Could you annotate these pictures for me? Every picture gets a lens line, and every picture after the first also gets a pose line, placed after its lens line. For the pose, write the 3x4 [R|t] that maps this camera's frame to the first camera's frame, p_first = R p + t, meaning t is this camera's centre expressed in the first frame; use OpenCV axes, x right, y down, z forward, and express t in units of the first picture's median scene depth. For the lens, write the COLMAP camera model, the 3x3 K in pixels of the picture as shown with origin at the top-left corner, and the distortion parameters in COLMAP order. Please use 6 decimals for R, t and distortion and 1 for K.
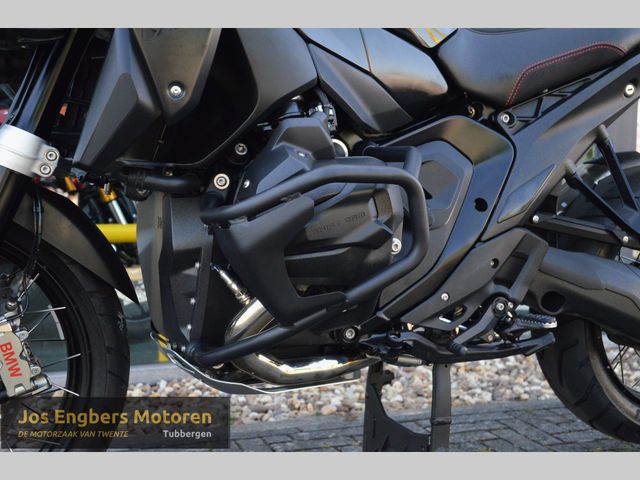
lens RADIAL K [[808.6, 0, 332.6], [0, 808.6, 238.4], [0, 0, 1]] dist [0.052580, 0.028458]
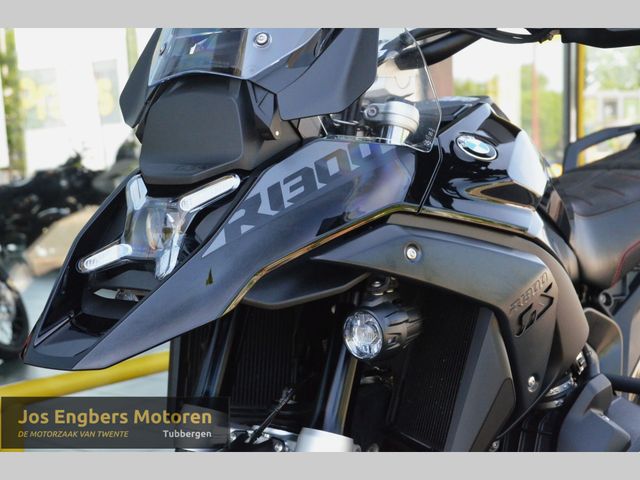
lens RADIAL K [[1009.2, 0, 336.0], [0, 1009.2, 242.8], [0, 0, 1]] dist [0.219226, 0.039026]
pose [[0.877063, -0.076293, 0.474278, -0.762813], [0.070212, 0.997064, 0.030549, -0.318666], [-0.475216, 0.006506, 0.879845, 0.058610]]
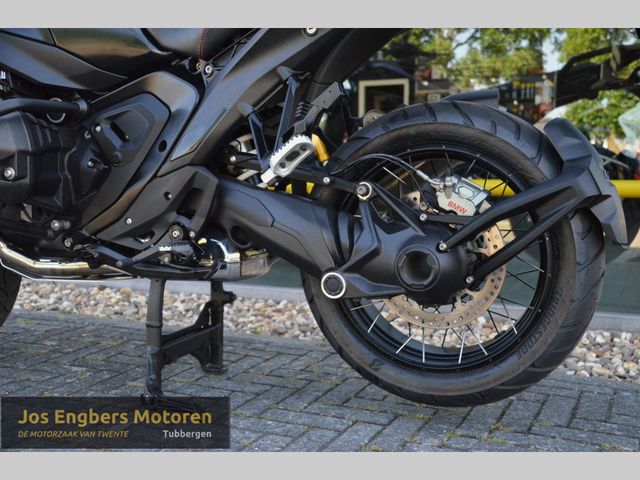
lens RADIAL K [[776.3, 0, 320.0], [0, 776.3, 240.0], [0, 0, 1]] dist [0.007829, 0.213734]
pose [[0.688679, 0.068042, -0.721867, 1.280312], [-0.037594, 0.997599, 0.058167, 0.022560], [0.724091, -0.012921, 0.689583, 0.419040]]
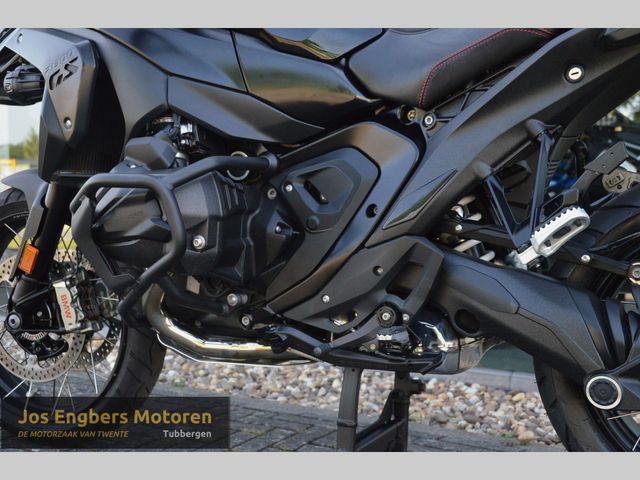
lens RADIAL K [[909.0, 0, 320.0], [0, 909.0, 240.0], [0, 0, 1]] dist [0.105351, 0.029246]
pose [[0.622162, 0.043368, -0.781686, 1.111597], [-0.054126, 0.998458, 0.012314, -0.017705], [0.781015, 0.034648, 0.623550, 0.283228]]
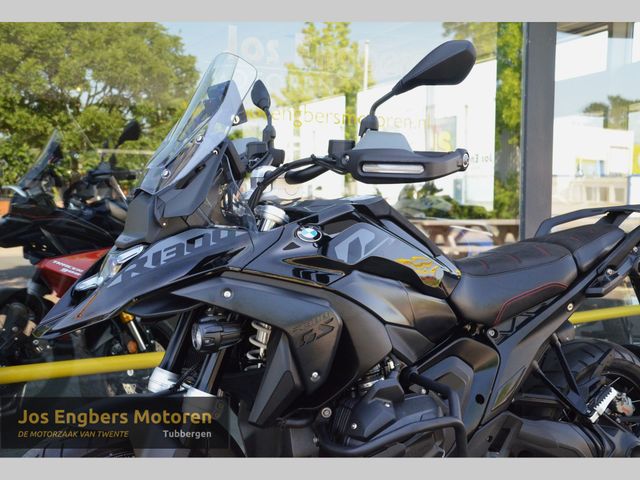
lens RADIAL K [[784.2, 0, 320.0], [0, 784.2, 240.0], [0, 0, 1]] dist [0.074111, 0.036873]
pose [[0.993809, -0.010410, 0.110617, -0.284094], [0.011776, 0.999862, -0.011705, -0.346046], [-0.110480, 0.012935, 0.993794, -0.426930]]
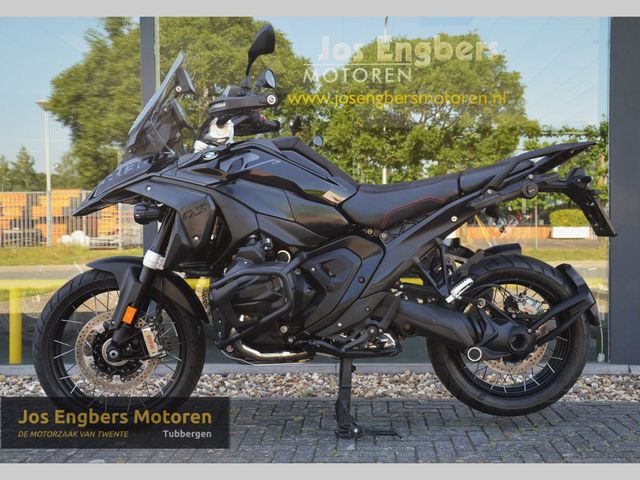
lens RADIAL K [[776.3, 0, 320.0], [0, 776.3, 240.0], [0, 0, 1]] dist [0.007829, 0.213734]
pose [[0.924895, -0.003516, -0.380206, 0.905632], [-0.013501, 0.999023, -0.042080, -0.064065], [0.379983, 0.044053, 0.923944, -0.924634]]
